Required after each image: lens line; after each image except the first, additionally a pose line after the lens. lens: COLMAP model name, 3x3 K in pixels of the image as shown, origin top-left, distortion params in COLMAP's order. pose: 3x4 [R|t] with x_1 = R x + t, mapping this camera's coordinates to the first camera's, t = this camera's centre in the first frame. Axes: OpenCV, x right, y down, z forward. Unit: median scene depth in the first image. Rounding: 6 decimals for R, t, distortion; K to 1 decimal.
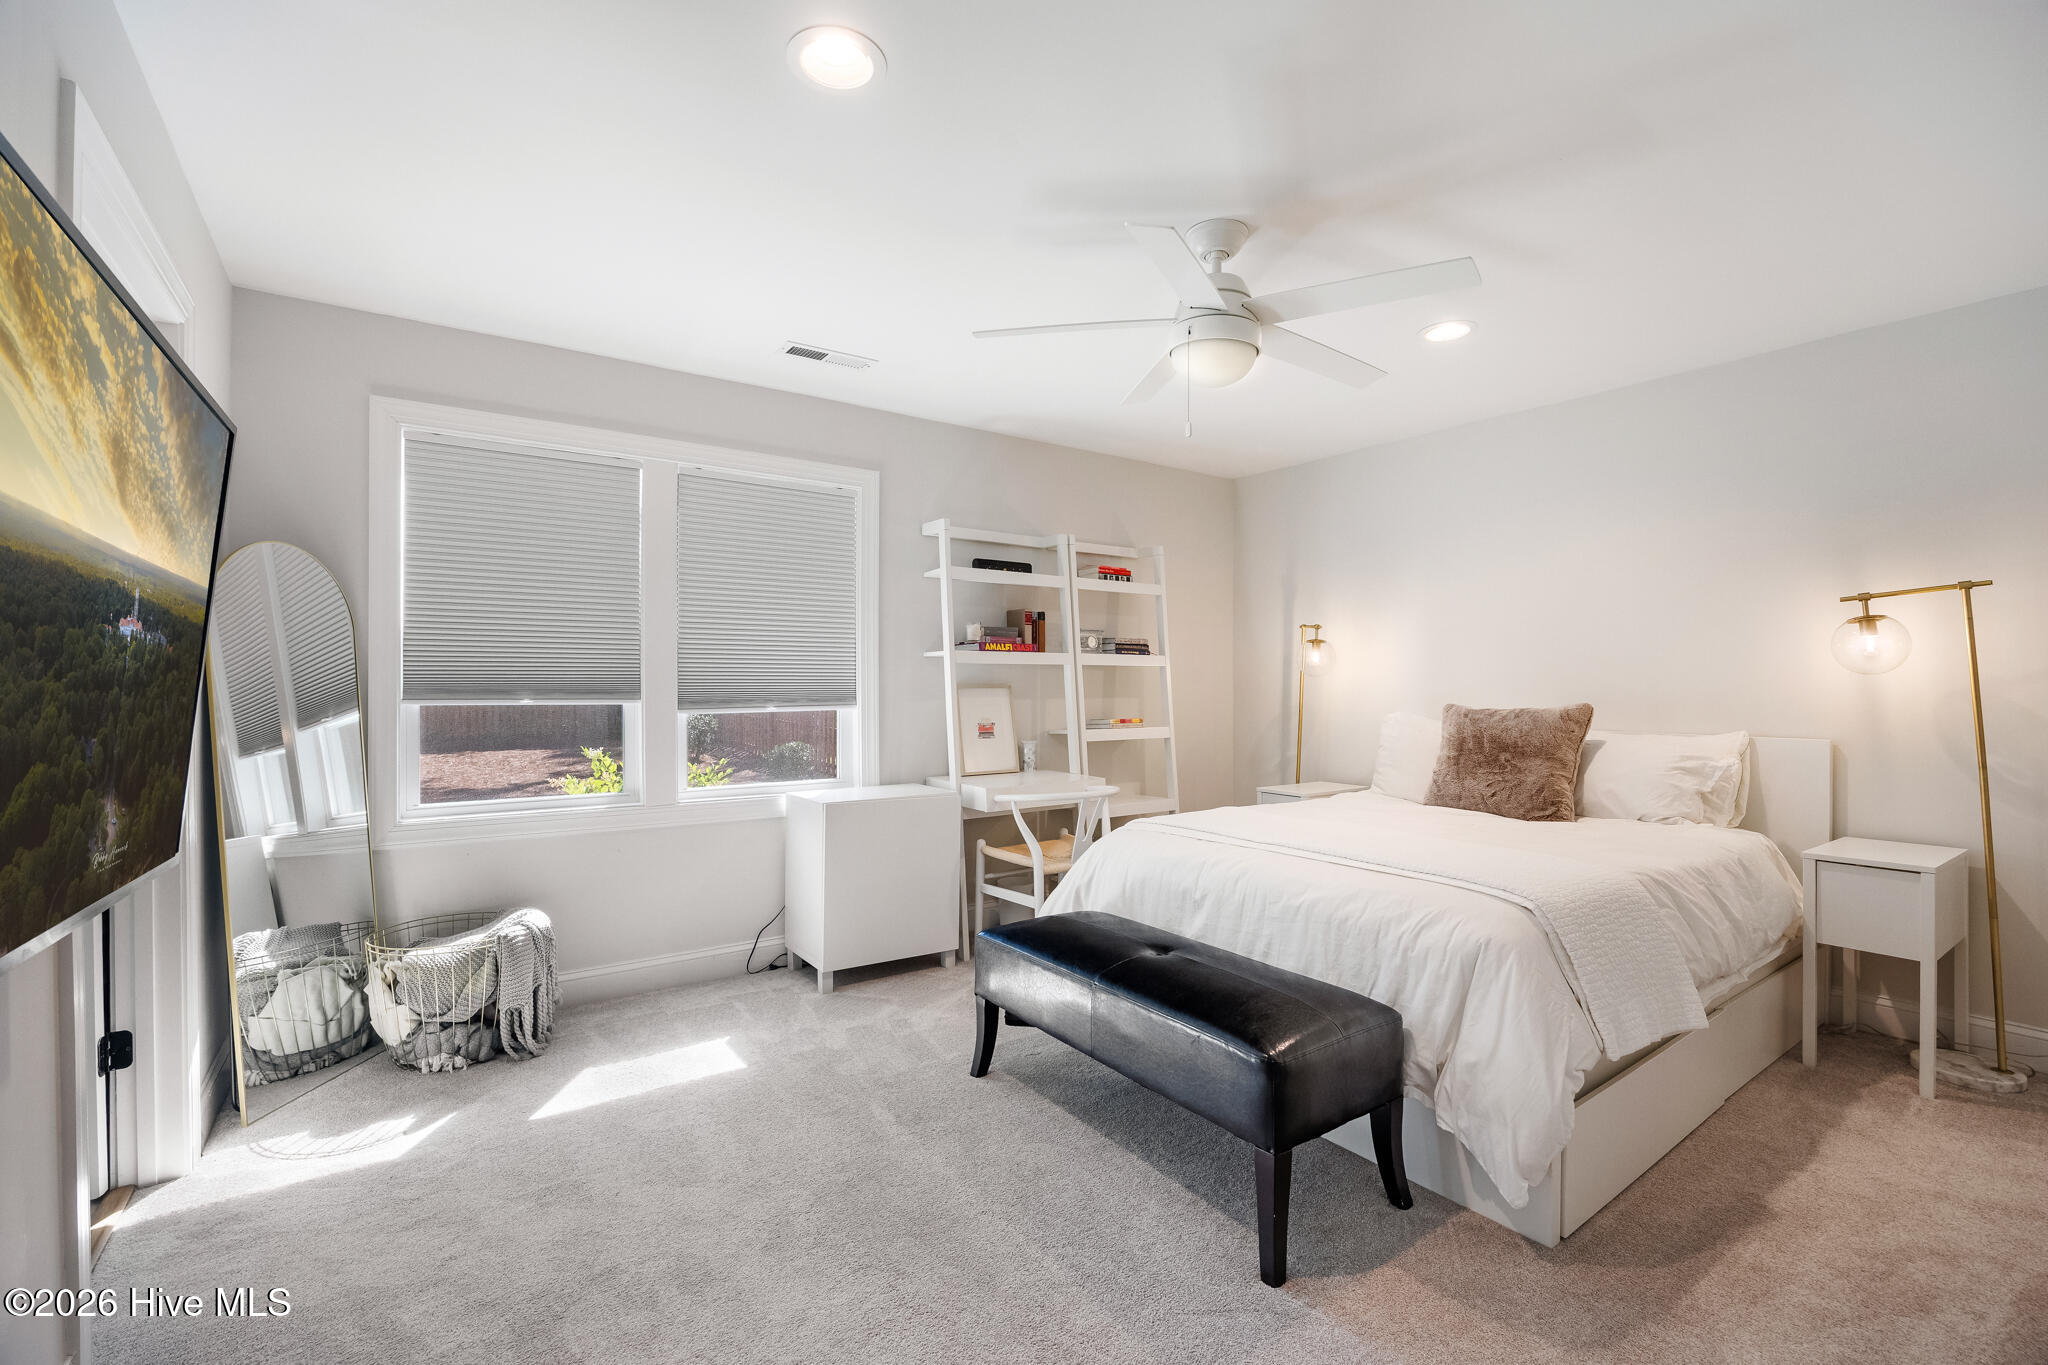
lens RADIAL K [[896.2, 0, 1028.8], [0, 896.2, 690.3], [0, 0, 1]] dist [-0.000404, -0.000092]
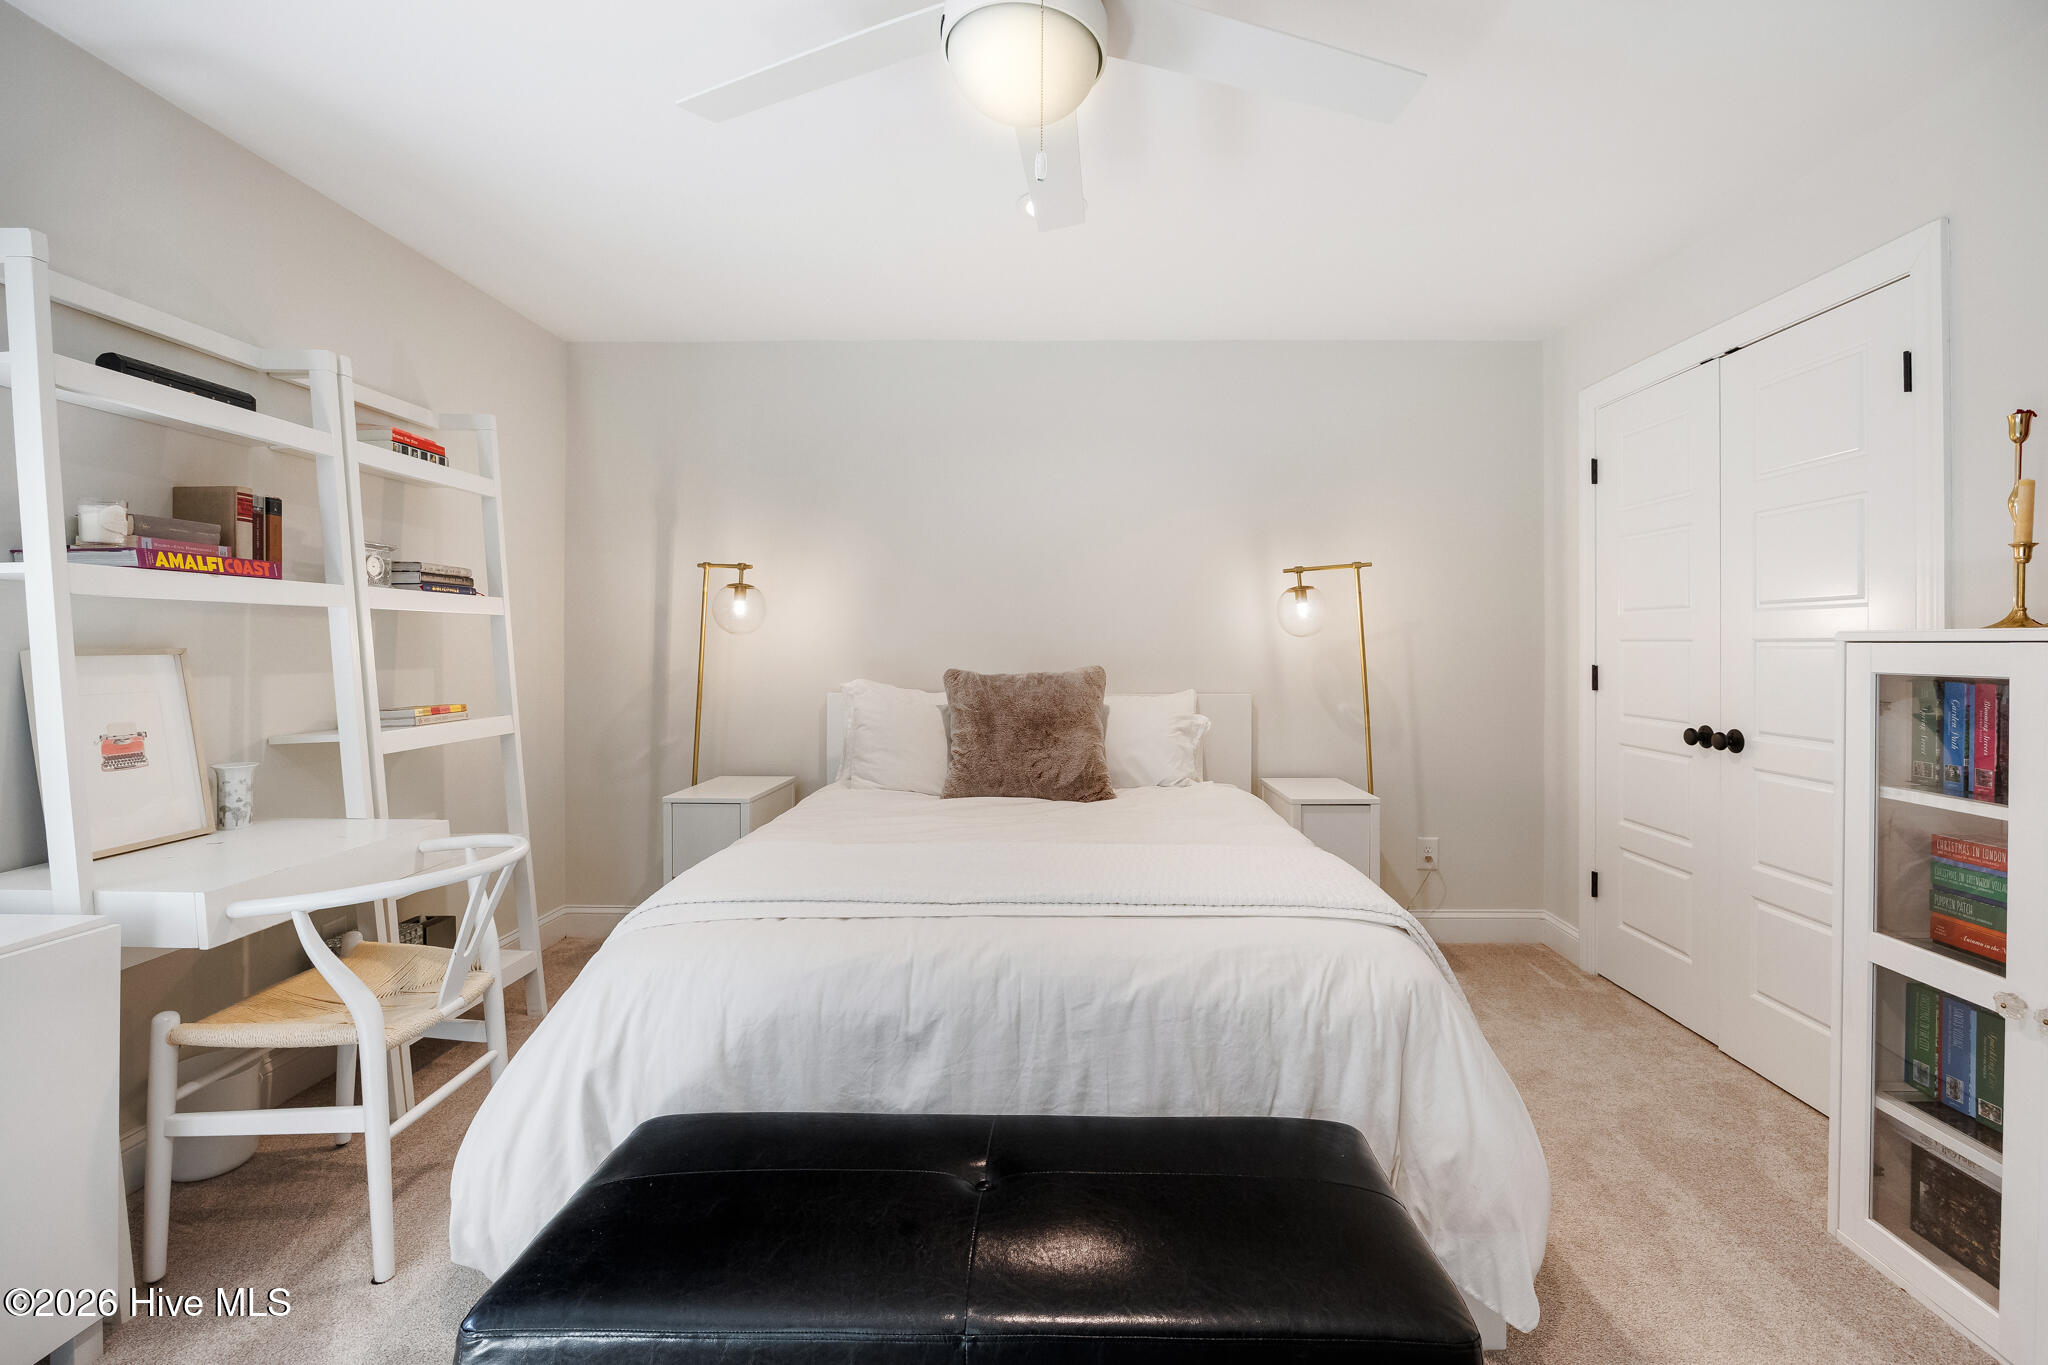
lens RADIAL K [[917.4, 0, 1030.1], [0, 917.4, 635.8], [0, 0, 1]] dist [-0.014474, -0.000200]
pose [[0.590316, 0.007241, 0.807140, -0.150635], [0.004463, 0.999915, -0.012234, -0.004294], [-0.807160, 0.010824, 0.590234, 0.395038]]
